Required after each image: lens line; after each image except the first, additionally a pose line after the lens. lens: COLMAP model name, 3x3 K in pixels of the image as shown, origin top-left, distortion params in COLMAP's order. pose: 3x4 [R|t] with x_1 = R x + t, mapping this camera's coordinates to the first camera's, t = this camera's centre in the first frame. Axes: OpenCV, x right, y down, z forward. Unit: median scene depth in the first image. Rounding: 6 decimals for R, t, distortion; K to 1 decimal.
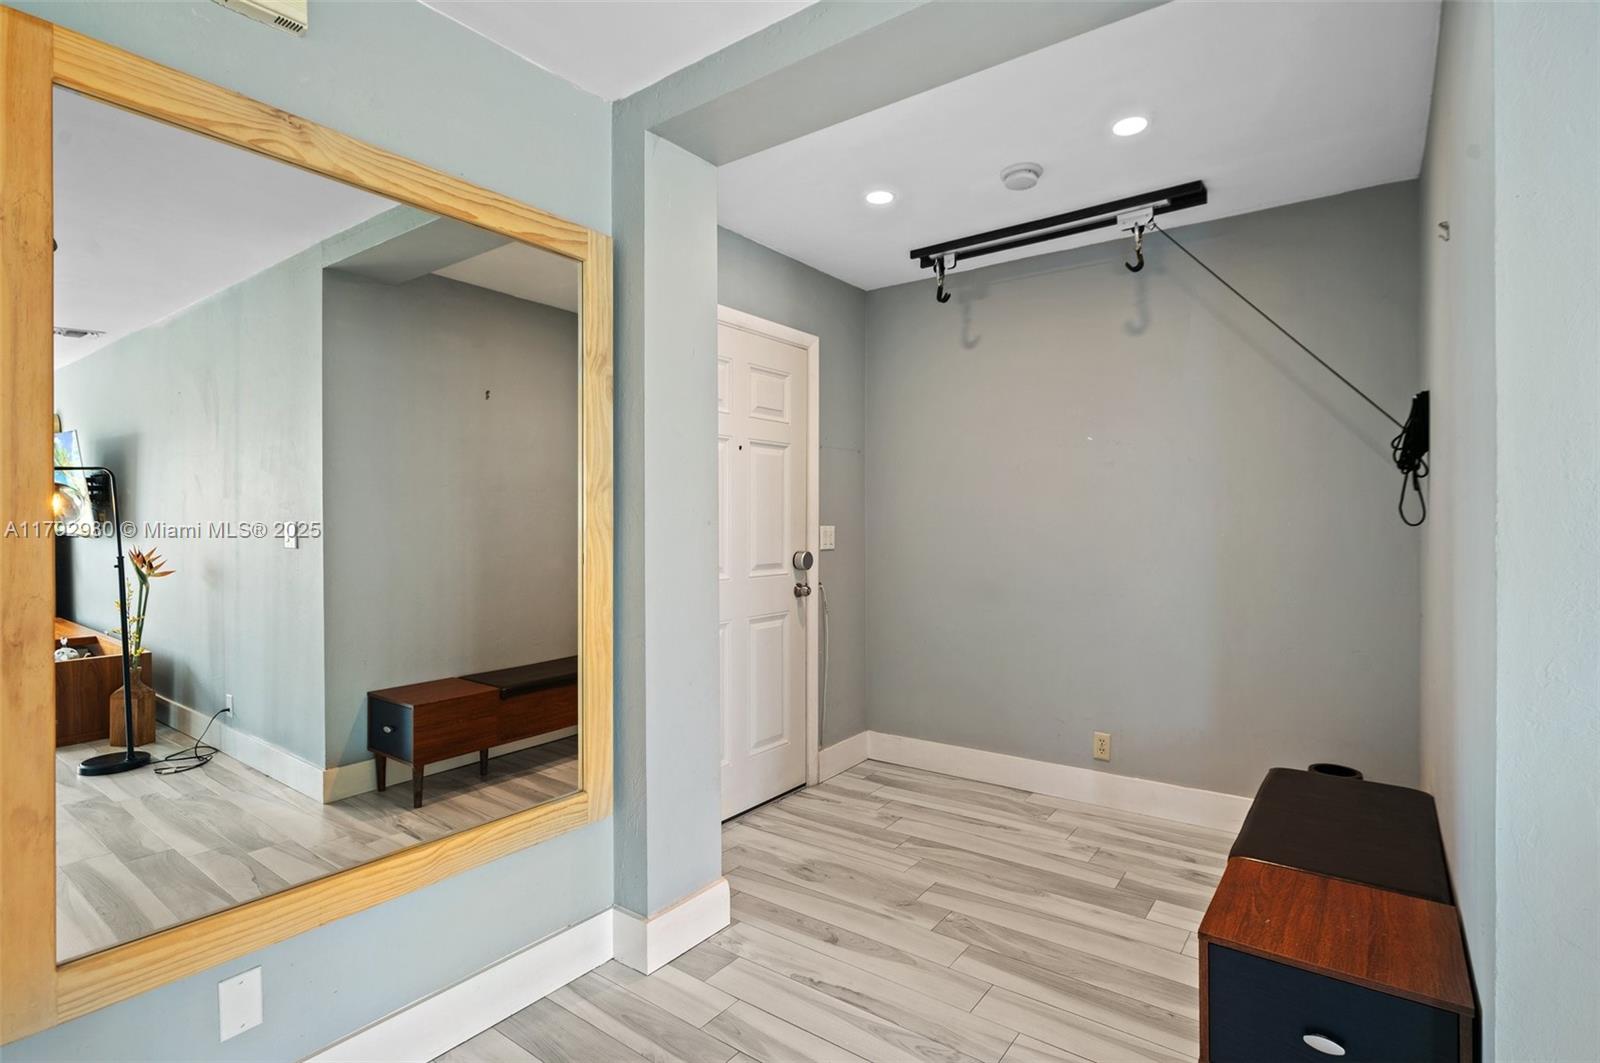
lens RADIAL K [[763.8, 0, 812.3], [0, 763.8, 525.4], [0, 0, 1]] dist [0.003915, 0.001070]
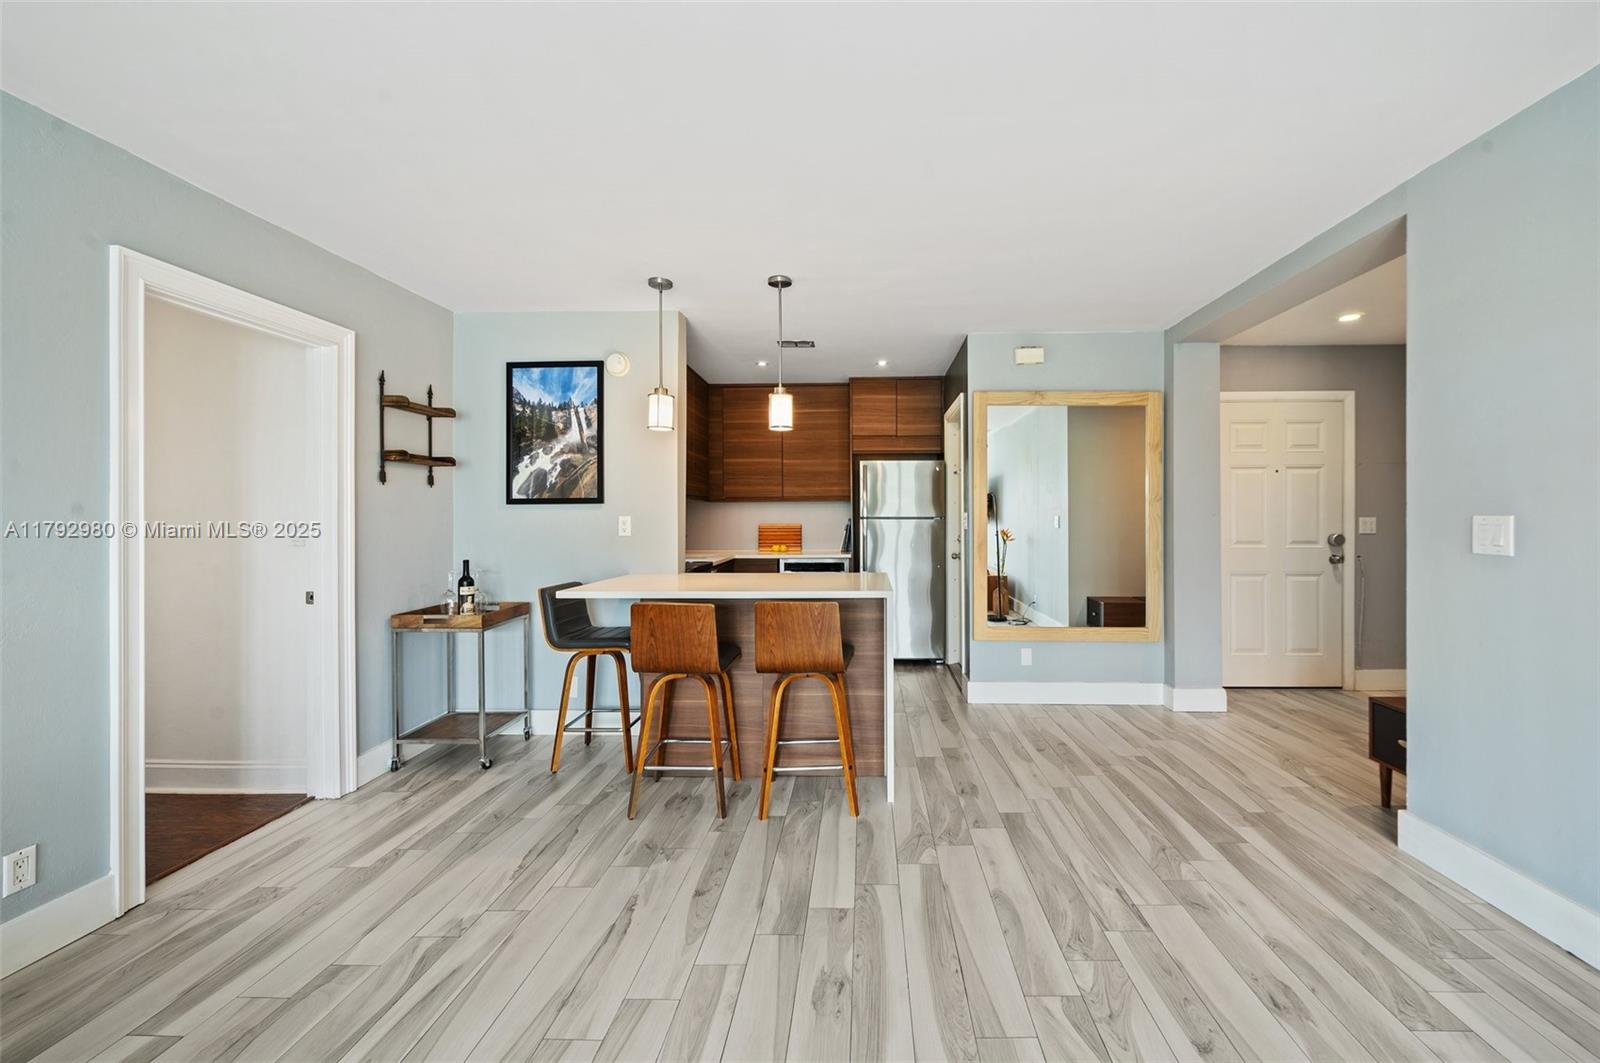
lens RADIAL K [[649.5, 0, 842.5], [0, 649.5, 518.1], [0, 0, 1]] dist [-0.001738, -0.001958]
pose [[0.571468, 0.000107, -0.820625, 0.496285], [-0.002428, 0.999996, -0.001561, 0.006172], [0.820621, 0.002885, 0.571466, -0.567539]]
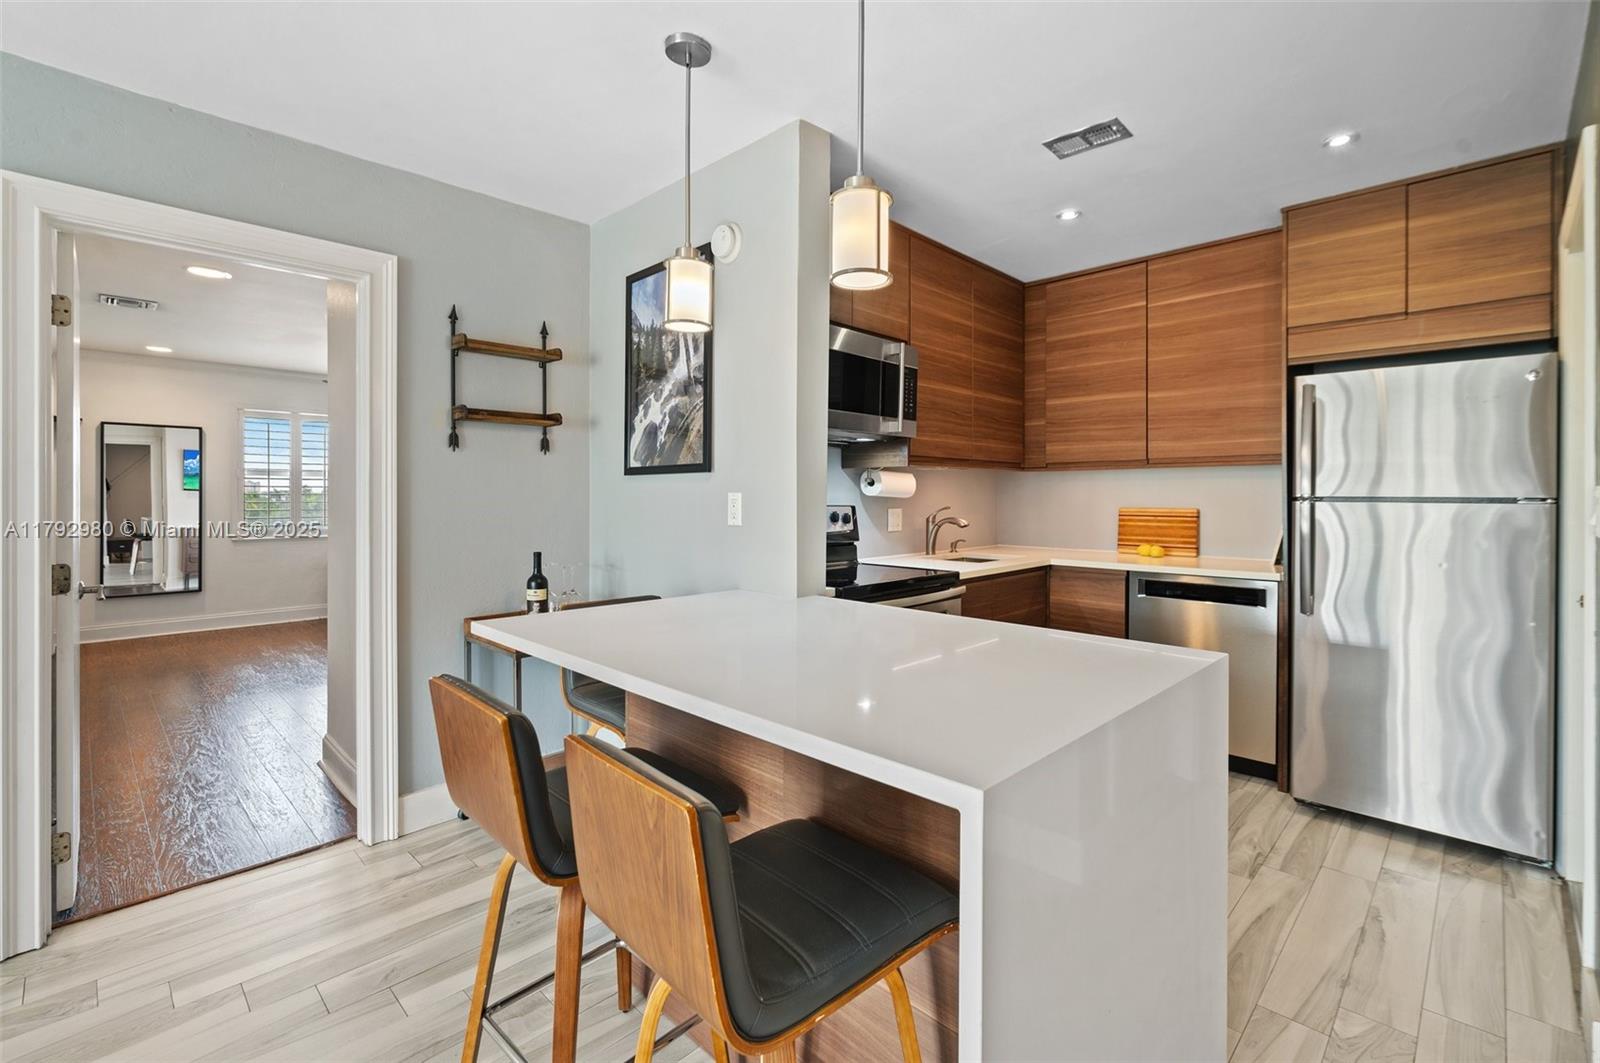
lens RADIAL K [[708.3, 0, 810.2], [0, 708.3, 494.7], [0, 0, 1]] dist [-0.004470, 0.000160]
pose [[-0.126638, -0.000392, -0.991949, 0.096230], [-0.009166, 0.999958, 0.000775, 0.003184], [0.991907, 0.009190, -0.126636, -0.081900]]
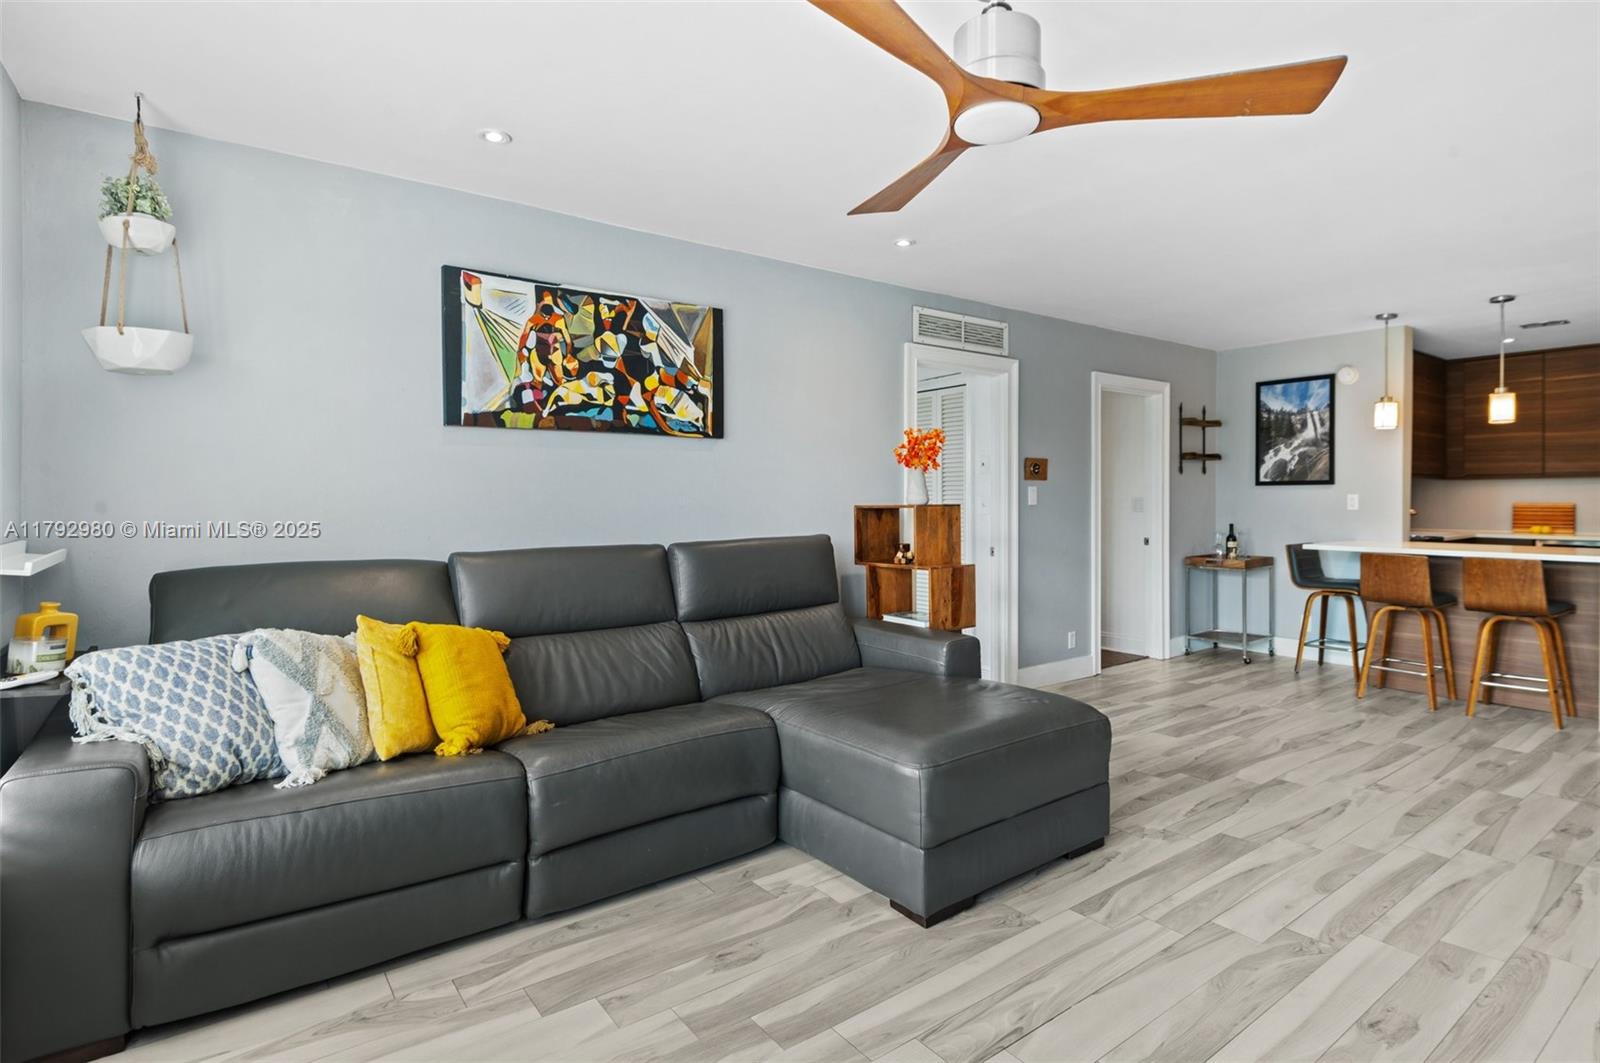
lens RADIAL K [[808.8, 0, 825.7], [0, 808.8, 499.7], [0, 0, 1]] dist [-0.000977, -0.002293]
pose [[-0.276698, 0.005016, -0.960944, 1.349024], [-0.004672, 0.999968, 0.006565, 0.007502], [0.960946, 0.006306, -0.276665, -0.844744]]
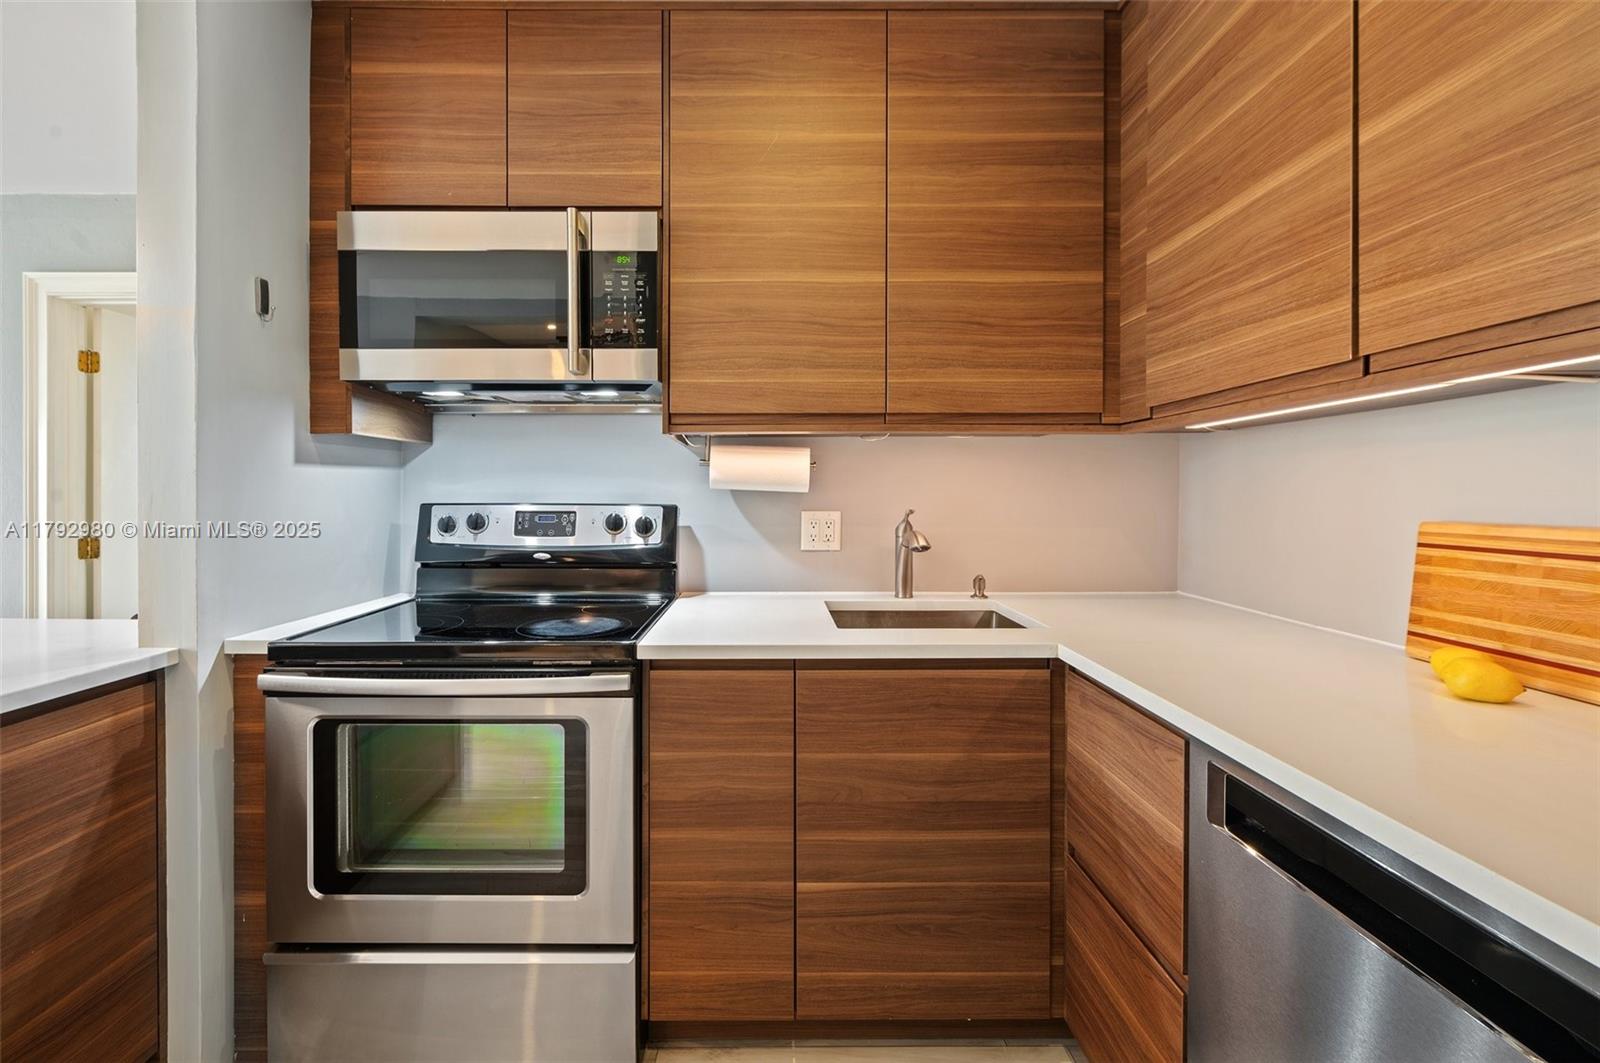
lens RADIAL K [[649.5, 0, 771.1], [0, 649.5, 494.2], [0, 0, 1]] dist [-0.001738, -0.001958]
pose [[-0.806792, 0.001817, -0.590833, -0.625102], [-0.003876, 0.999957, 0.008368, 0.004340], [0.590823, 0.009042, -0.806751, 0.349149]]
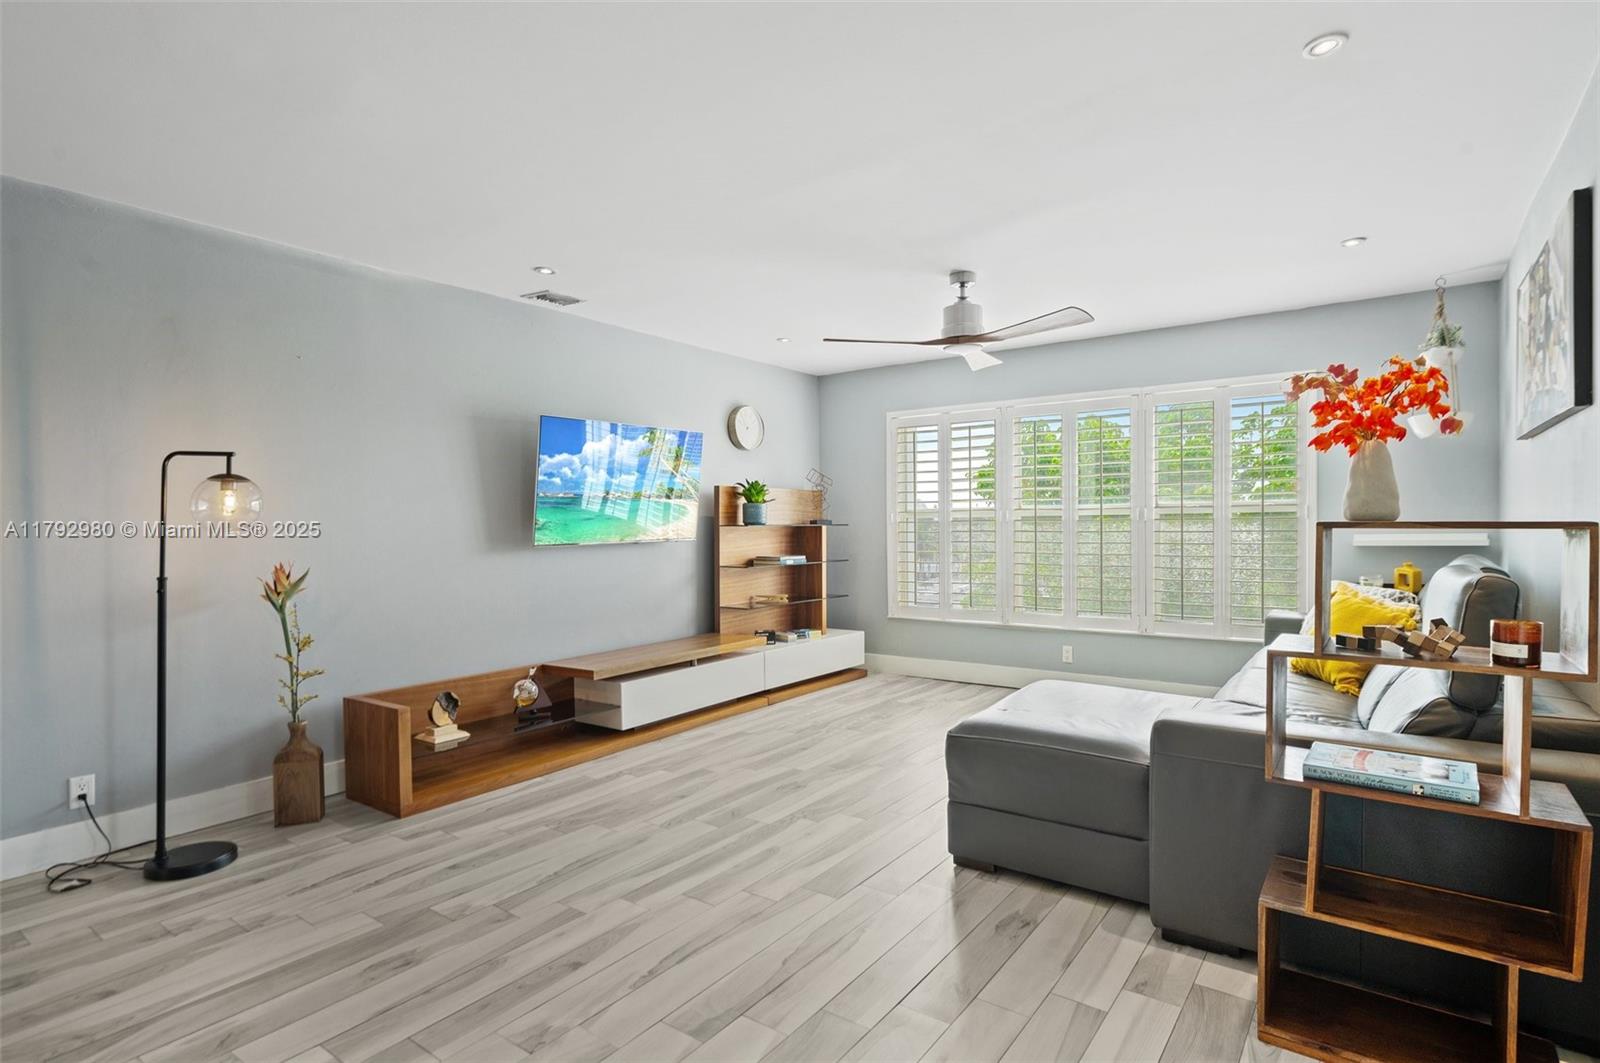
lens RADIAL K [[808.8, 0, 826.1], [0, 808.8, 537.1], [0, 0, 1]] dist [-0.000977, -0.002293]
pose [[-0.028395, -0.015358, 0.999479, -0.326719], [0.020344, 0.999666, 0.015939, 0.016224], [-0.999390, 0.020786, -0.028073, -0.652821]]
